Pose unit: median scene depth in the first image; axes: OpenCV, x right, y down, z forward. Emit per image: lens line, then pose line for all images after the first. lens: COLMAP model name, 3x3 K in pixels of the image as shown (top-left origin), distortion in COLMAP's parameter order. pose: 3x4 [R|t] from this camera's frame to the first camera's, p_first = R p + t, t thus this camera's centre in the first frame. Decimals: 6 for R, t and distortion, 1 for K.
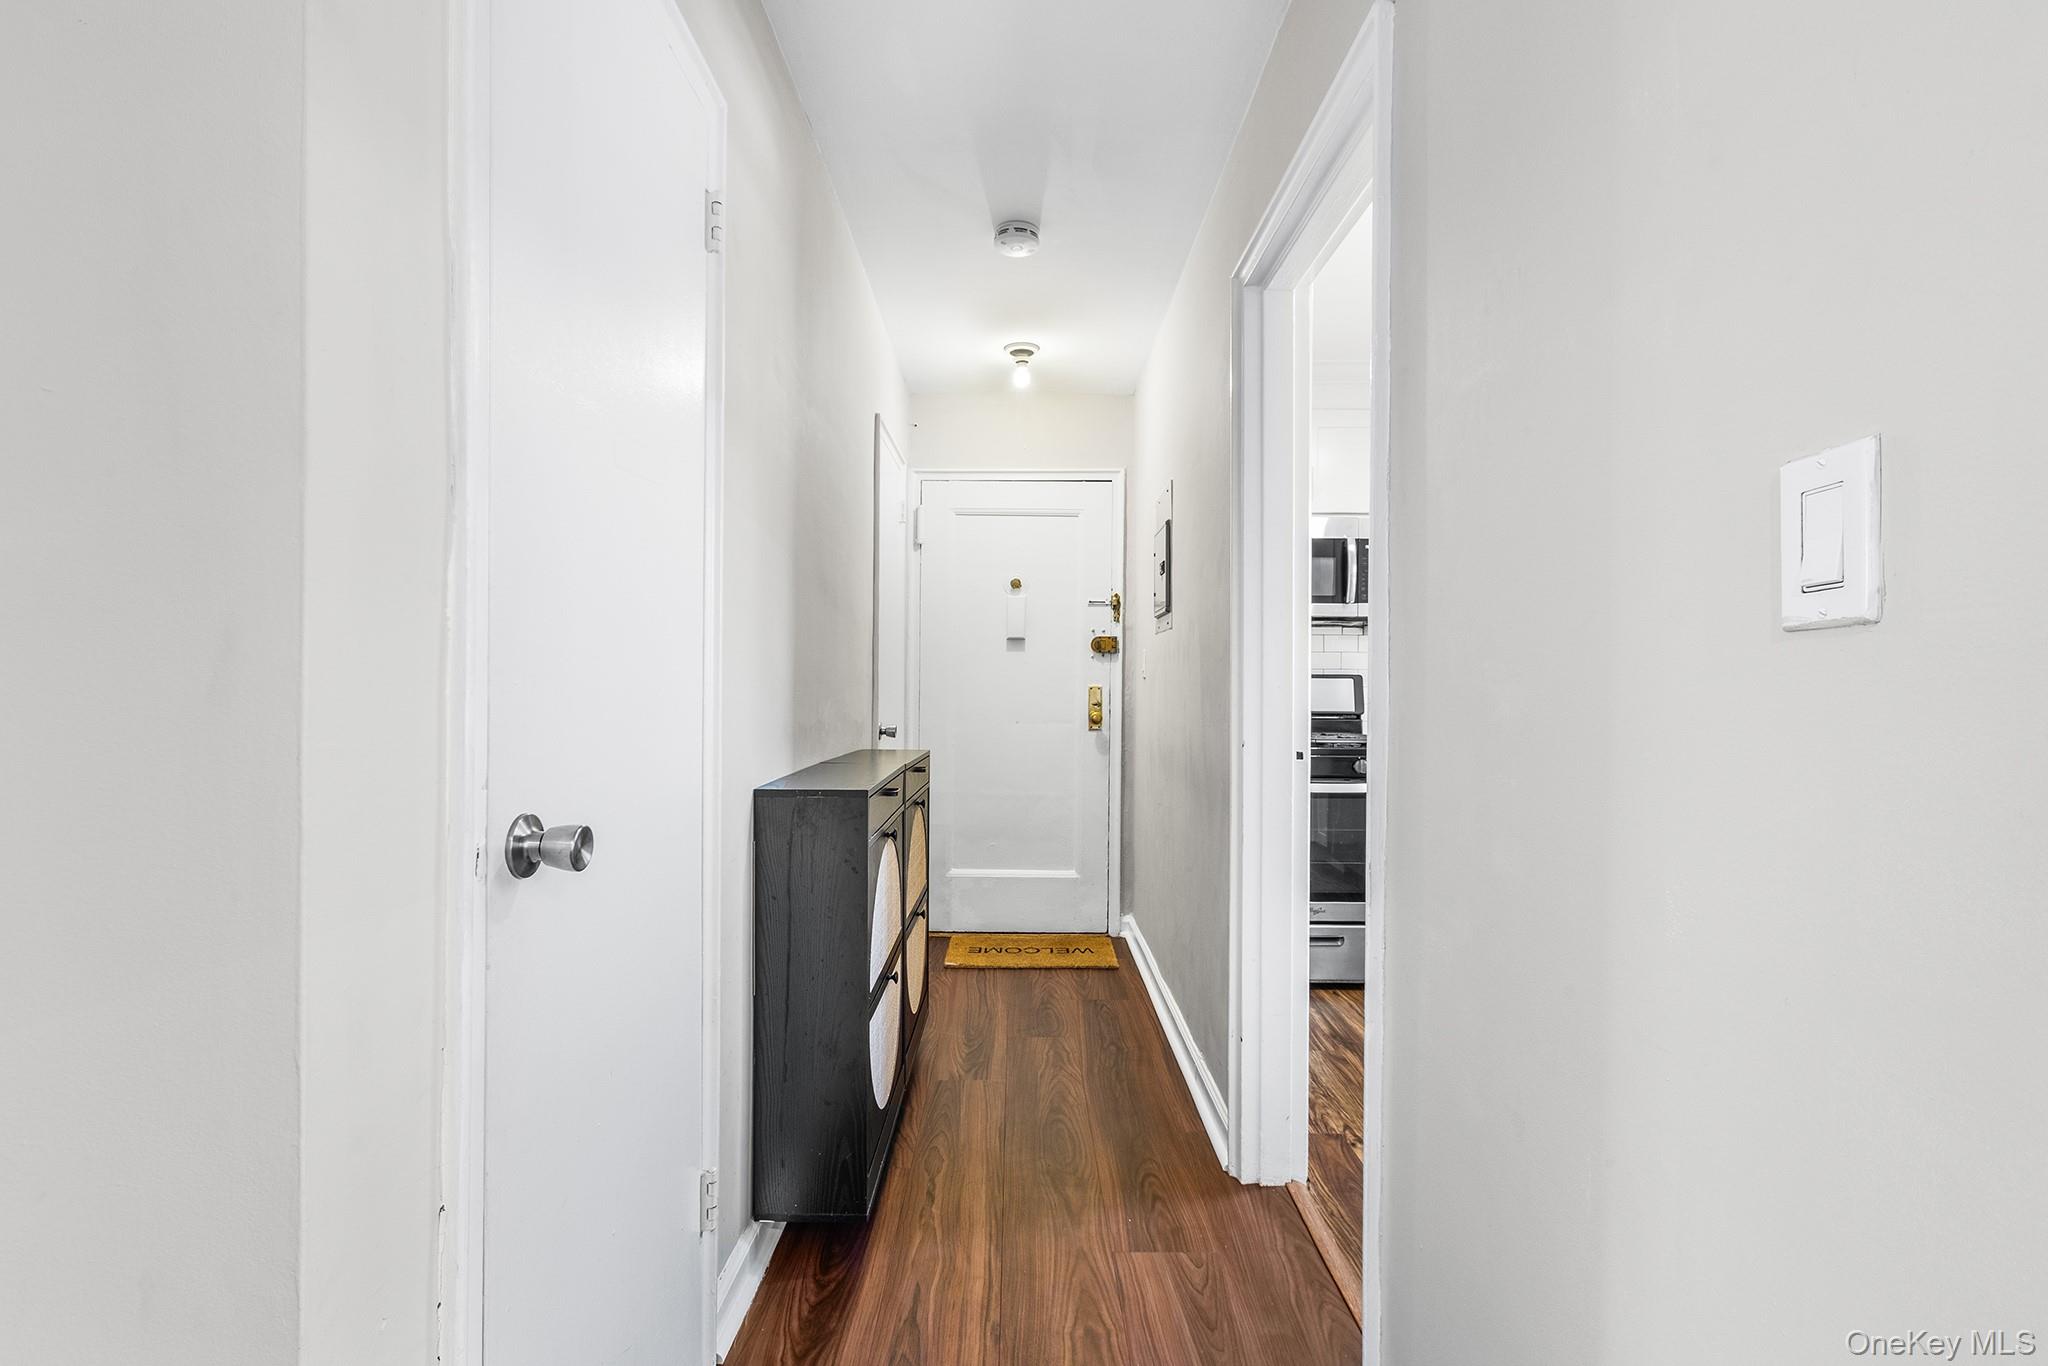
lens RADIAL K [[930.9, 0, 1011.6], [0, 930.9, 685.4], [0, 0, 1]] dist [-0.000270, 0.000390]
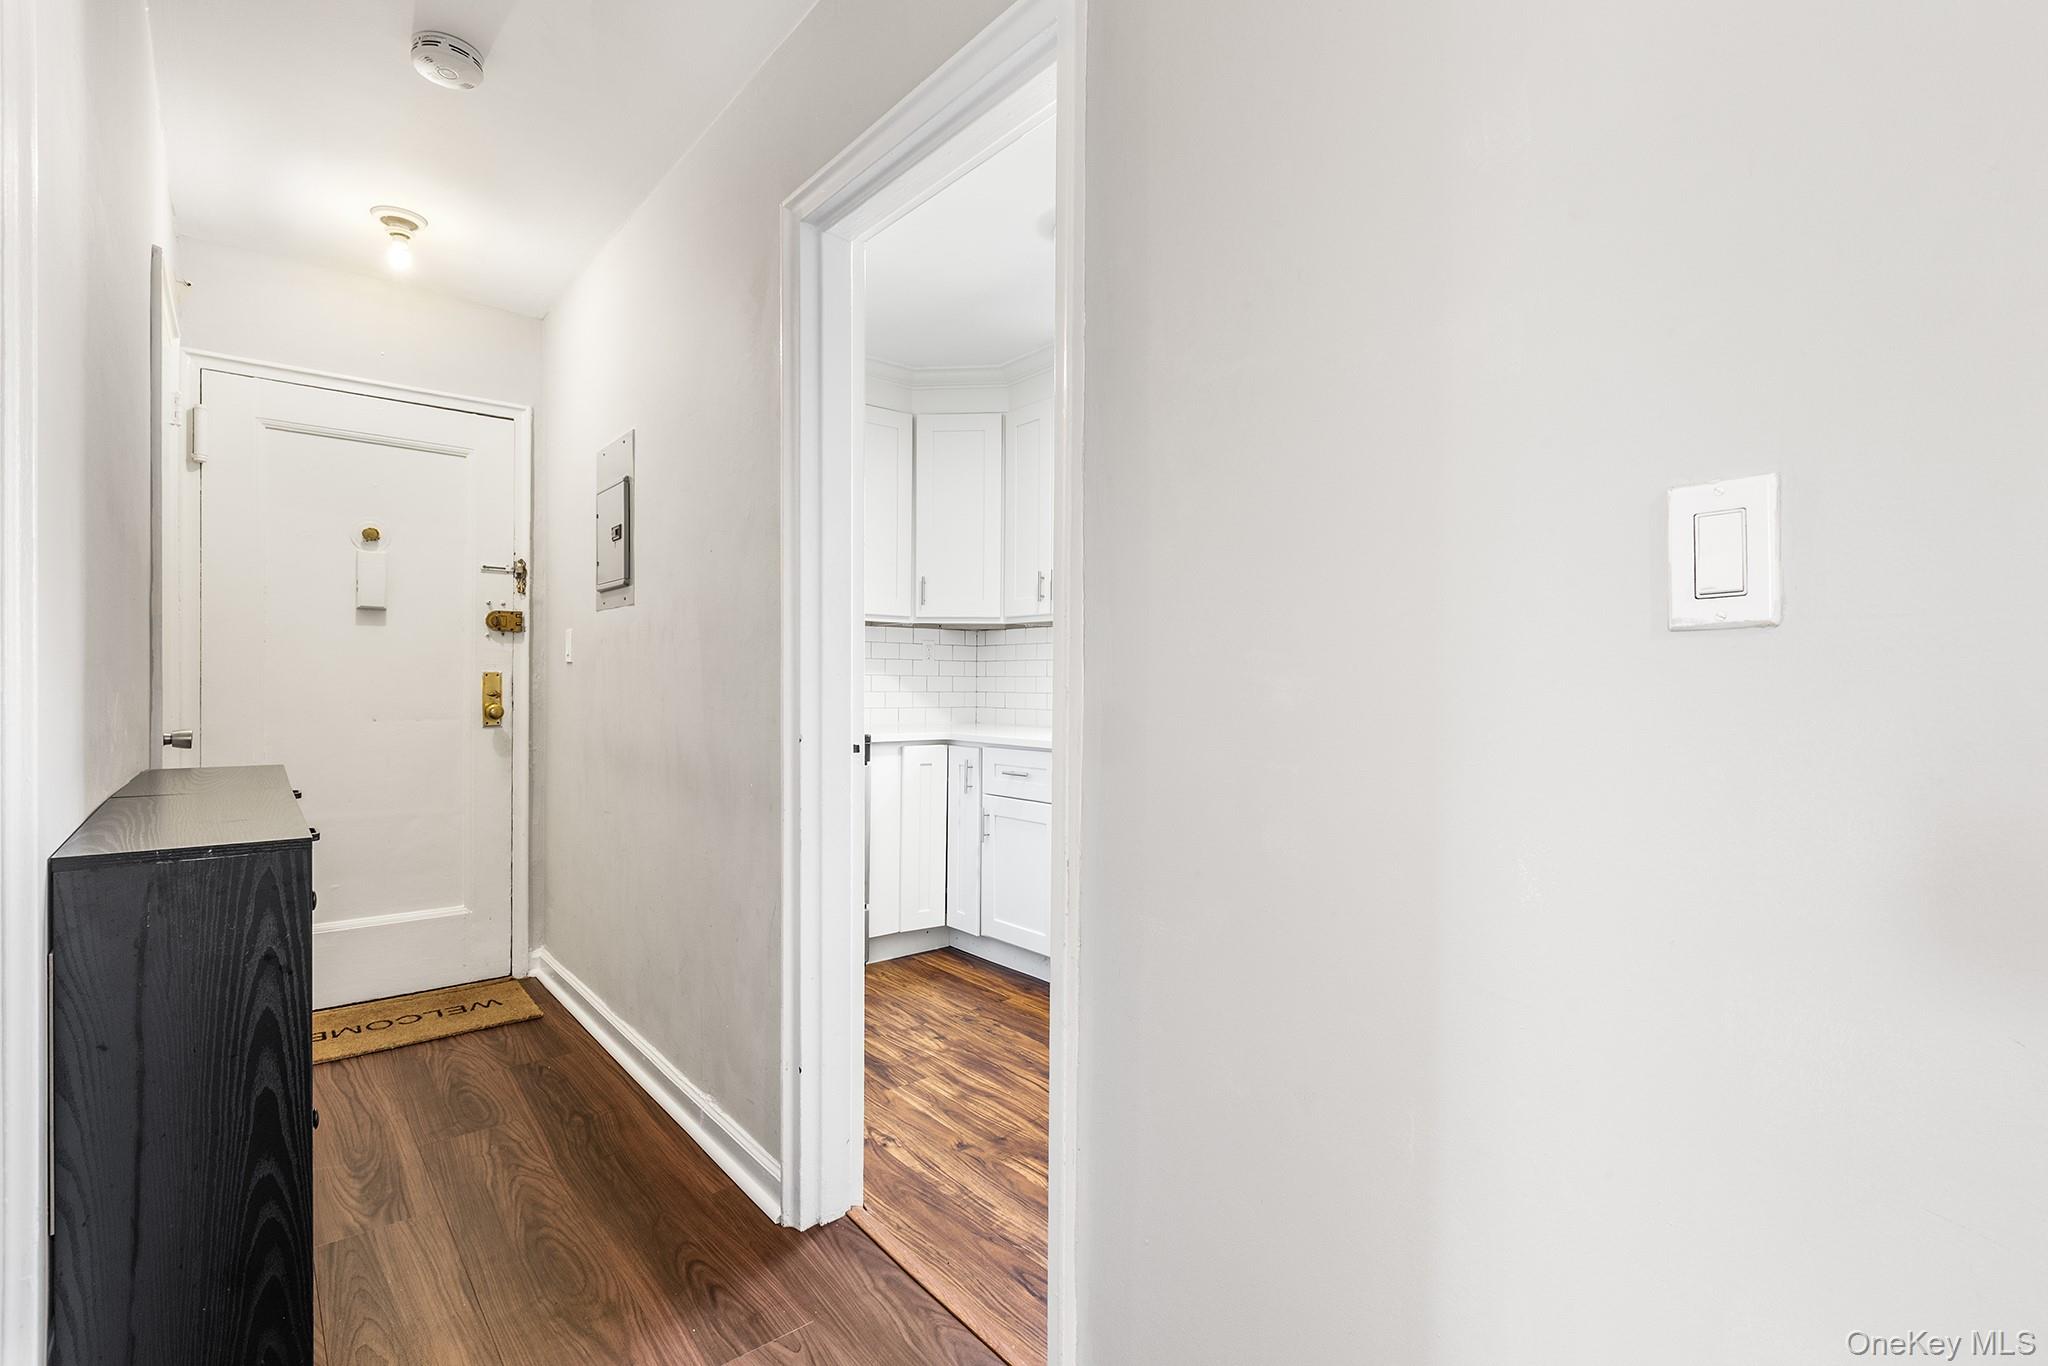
lens RADIAL K [[930.9, 0, 1011.6], [0, 930.9, 685.4], [0, 0, 1]] dist [-0.000270, 0.000390]
pose [[0.762621, -0.004156, 0.646832, -0.119238], [-0.004984, 0.999912, 0.012300, 0.000177], [-0.646826, -0.012604, 0.762534, 0.134192]]
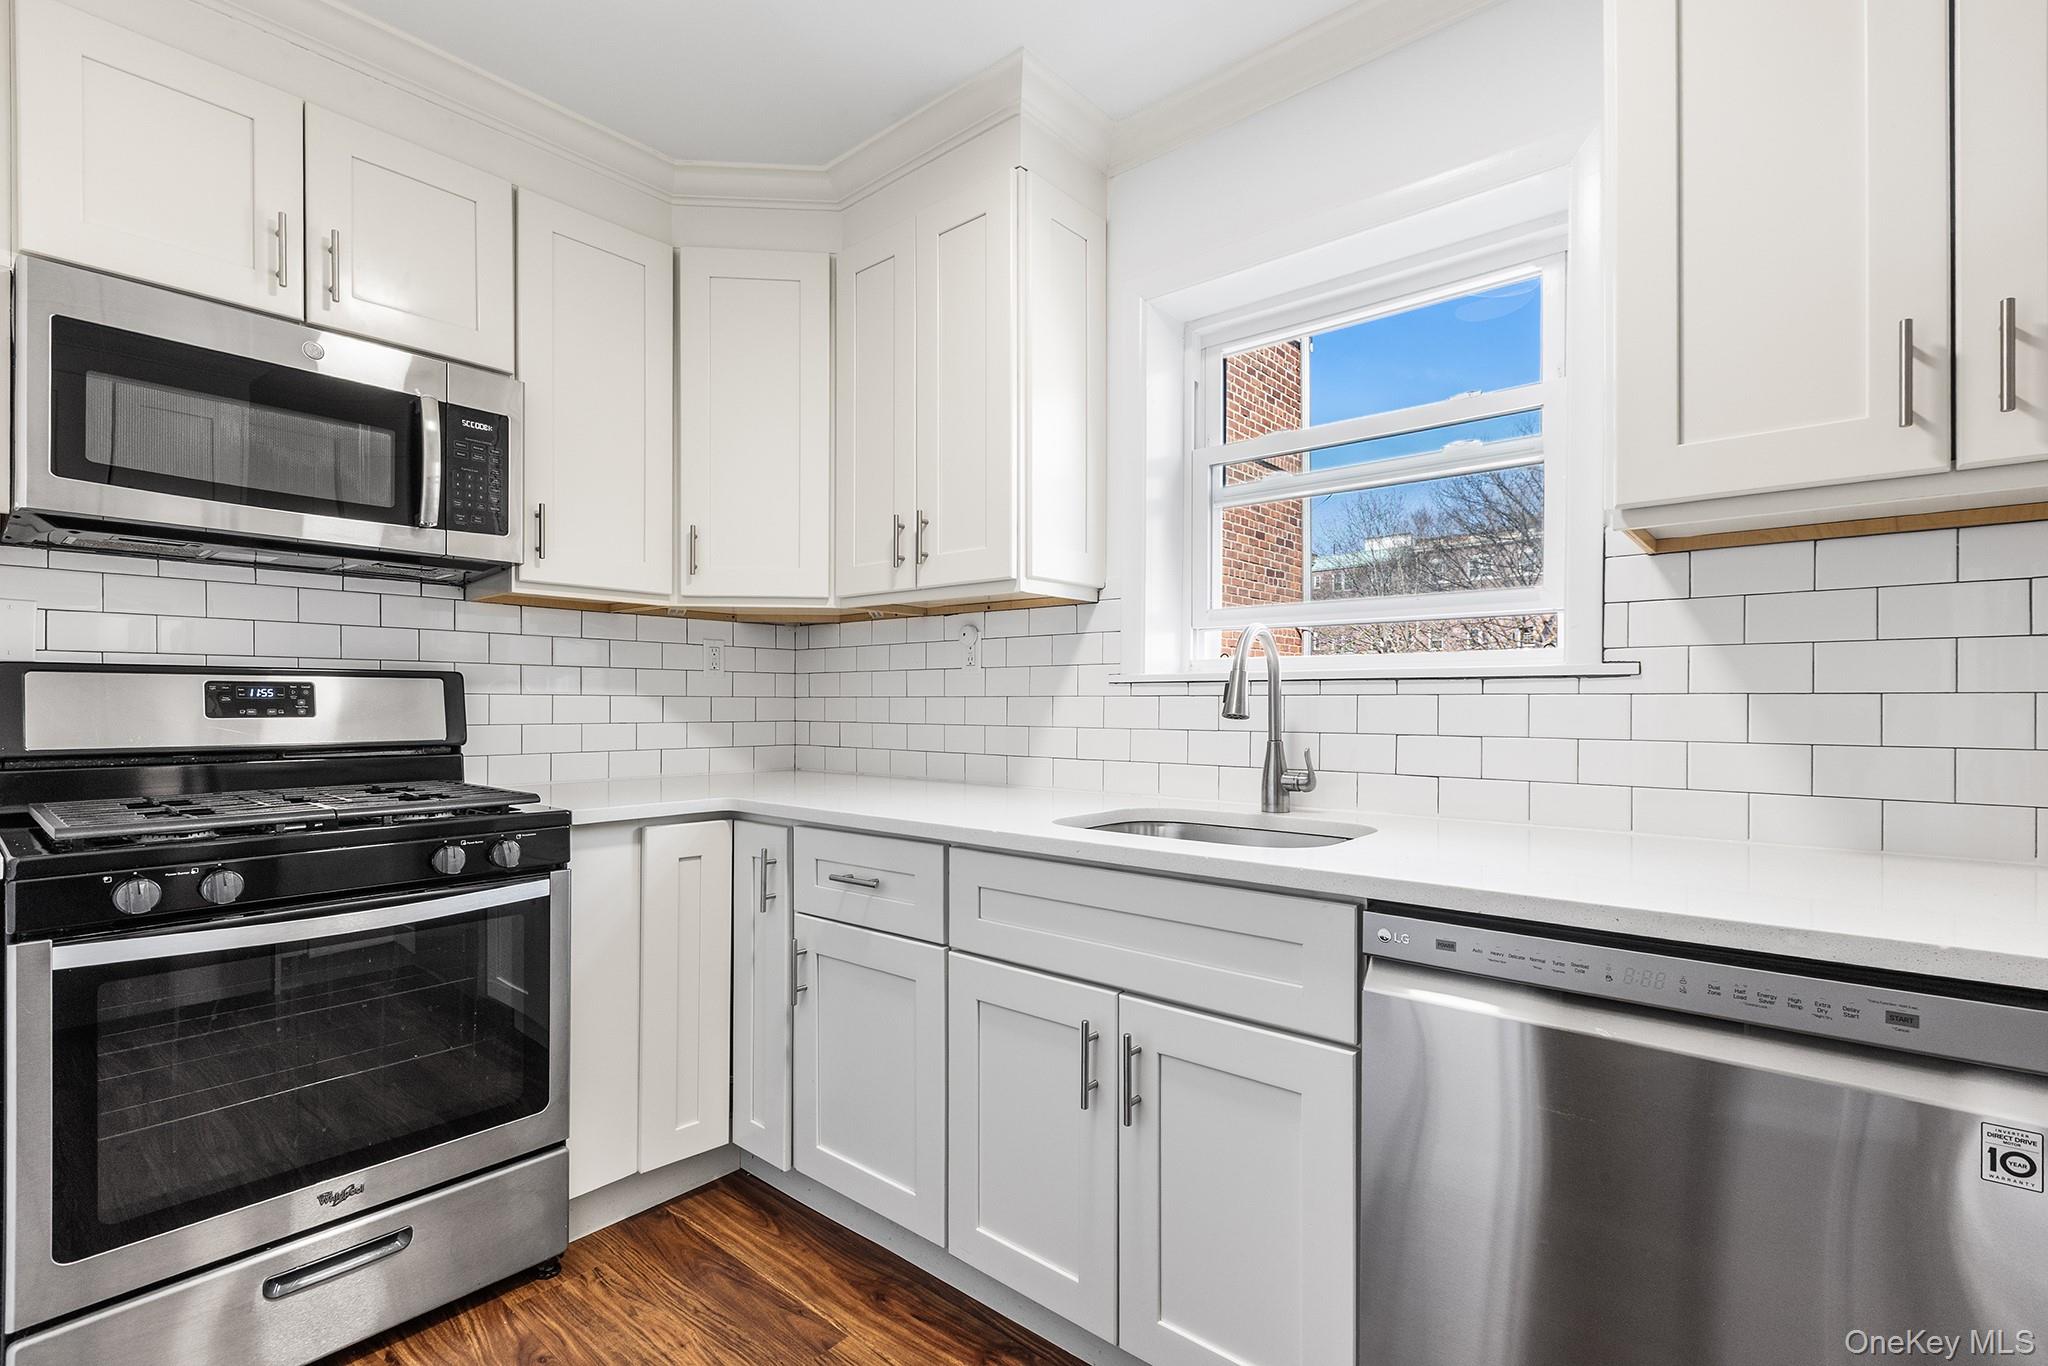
lens RADIAL K [[937.7, 0, 1022.5], [0, 937.7, 704.0], [0, 0, 1]] dist [0.000046, 0.000064]
pose [[0.637654, -0.007223, 0.770289, 0.214545], [-0.001524, 0.999942, 0.010638, 0.001110], [-0.770322, -0.007957, 0.637606, 0.518553]]
